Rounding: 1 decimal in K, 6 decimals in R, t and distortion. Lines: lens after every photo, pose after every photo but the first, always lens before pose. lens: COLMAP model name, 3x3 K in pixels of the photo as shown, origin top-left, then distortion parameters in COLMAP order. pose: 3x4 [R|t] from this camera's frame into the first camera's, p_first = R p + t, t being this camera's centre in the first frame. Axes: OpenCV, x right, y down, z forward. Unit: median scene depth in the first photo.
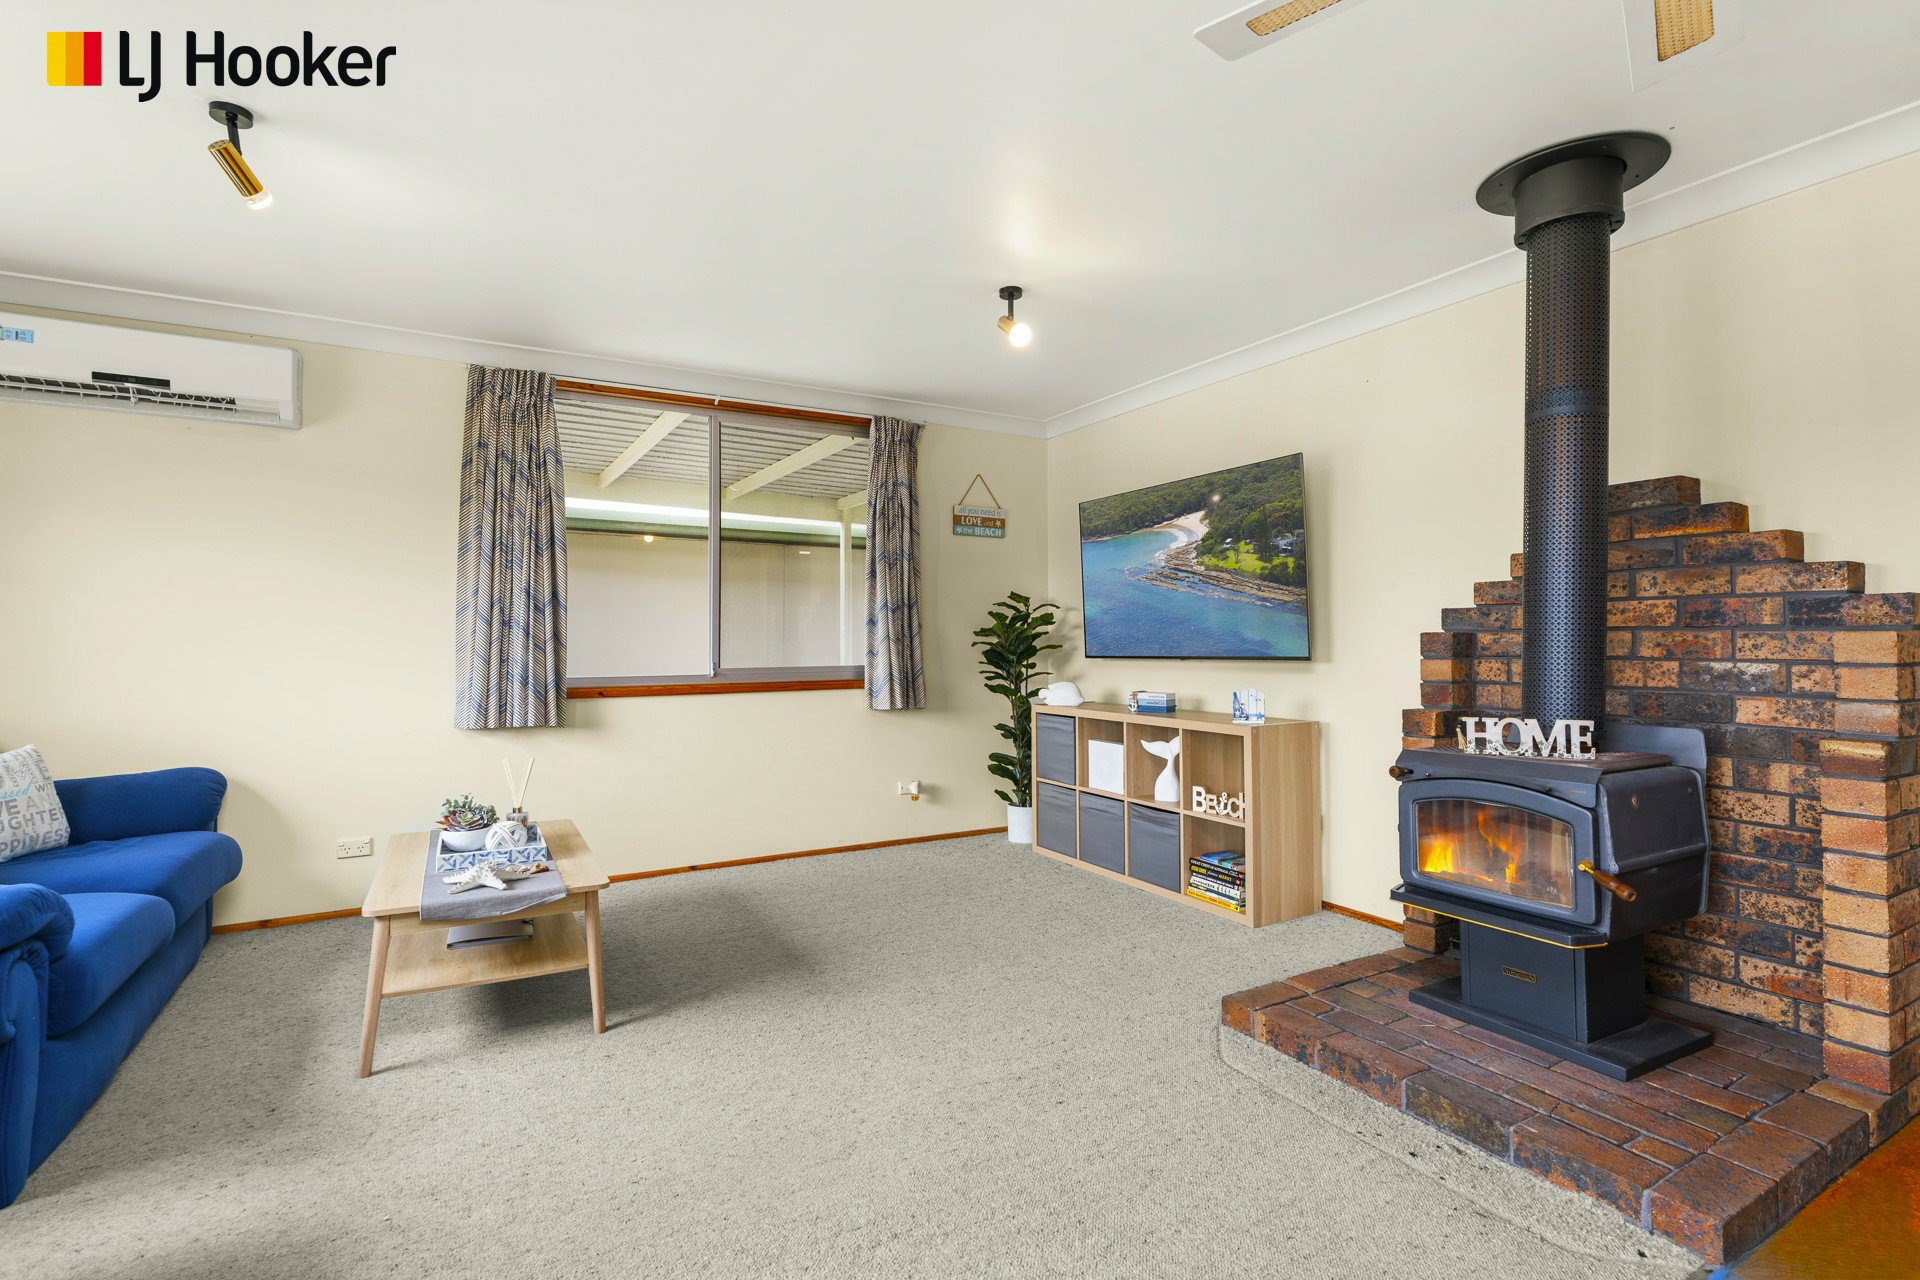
lens RADIAL K [[875.7, 0, 956.2], [0, 875.7, 627.6], [0, 0, 1]] dist [-0.002463, -0.000634]
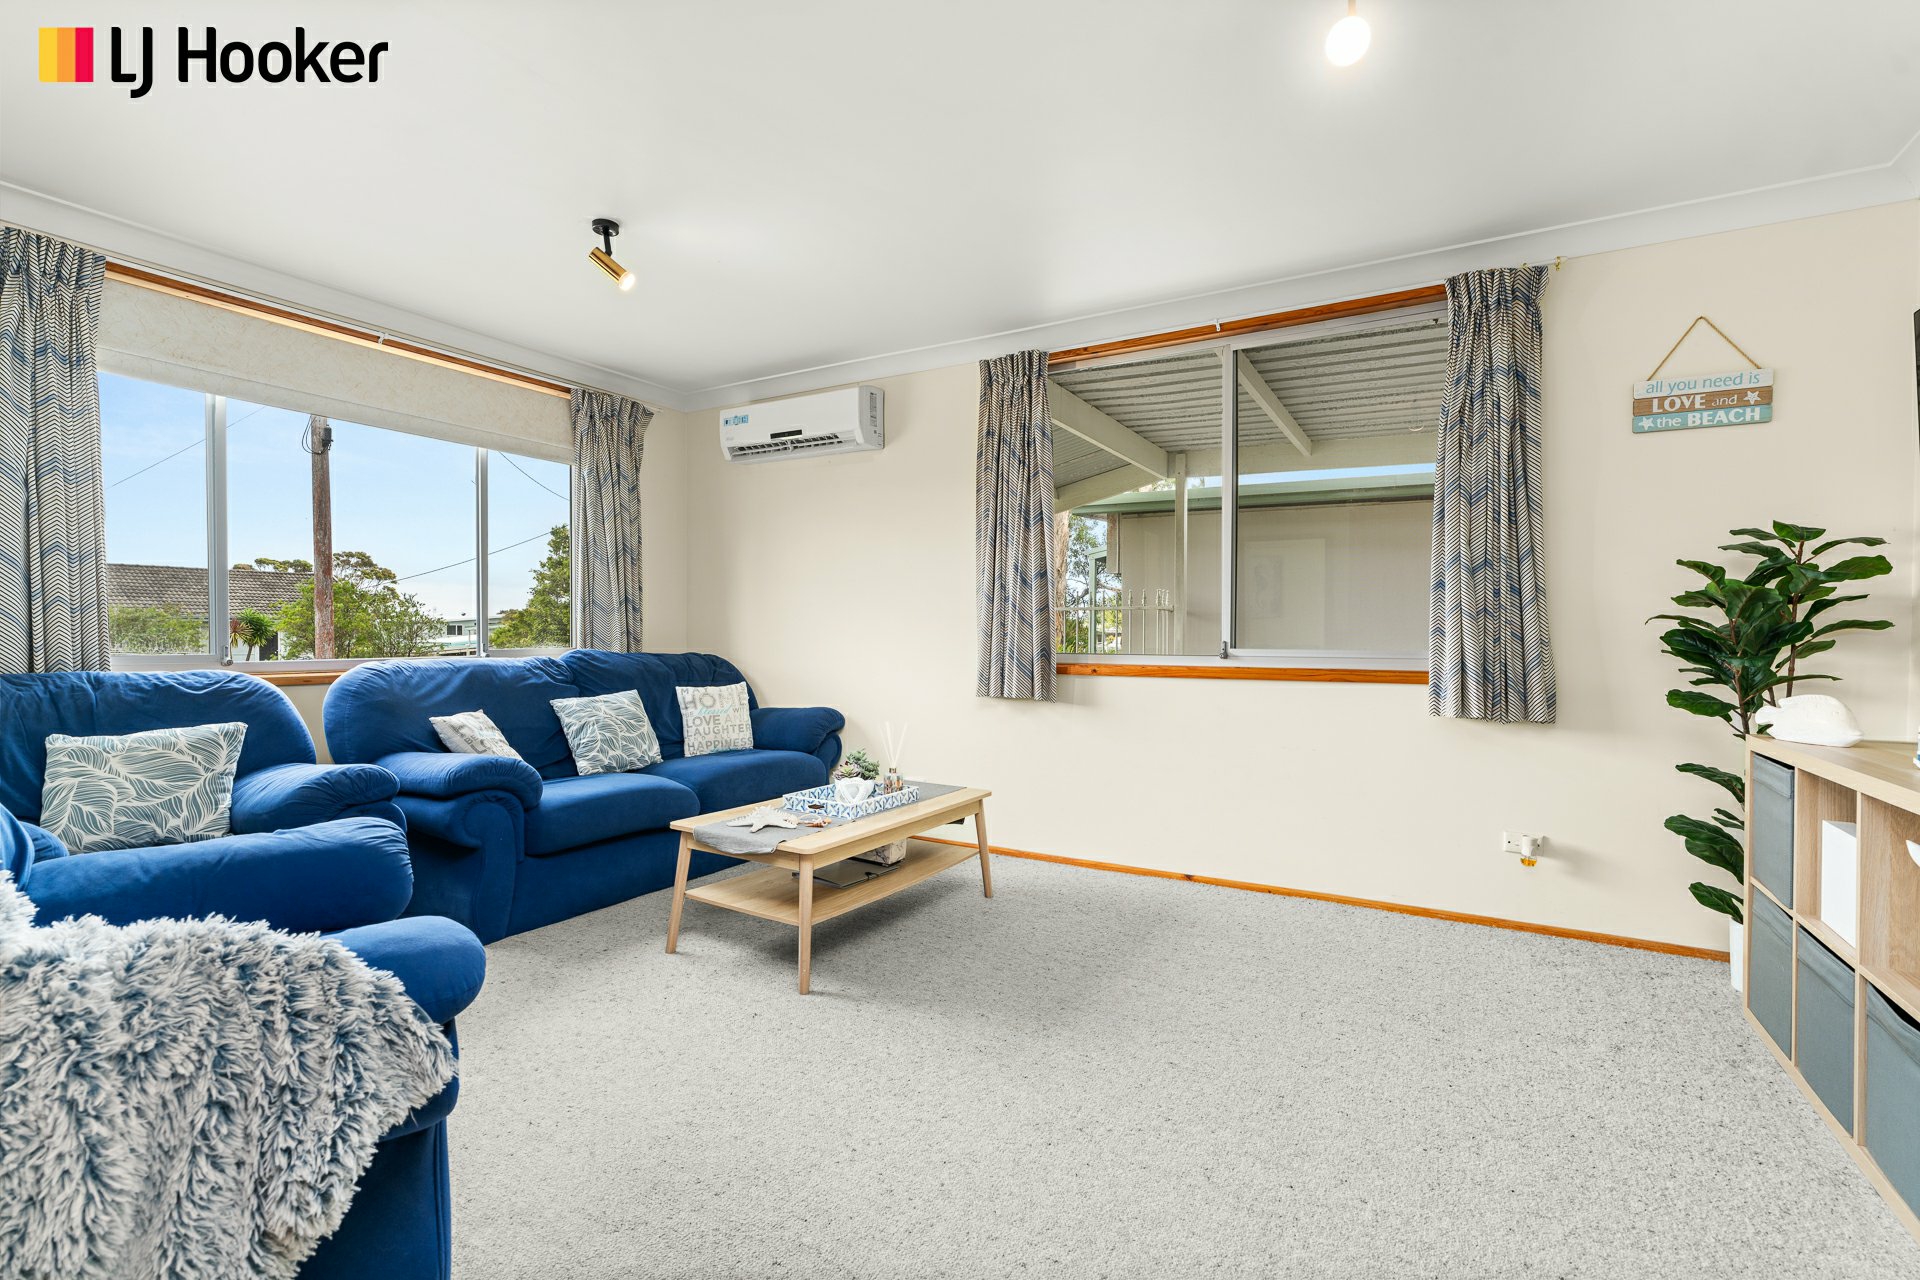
lens RADIAL K [[852.9, 0, 960.0], [0, 852.9, 640.0], [0, 0, 1]] dist [-0.003482, -0.000287]
pose [[0.513884, 0.016565, -0.857700, 0.334238], [0.008444, 0.999667, 0.024366, 0.018764], [0.857818, -0.019764, 0.513574, 0.413966]]
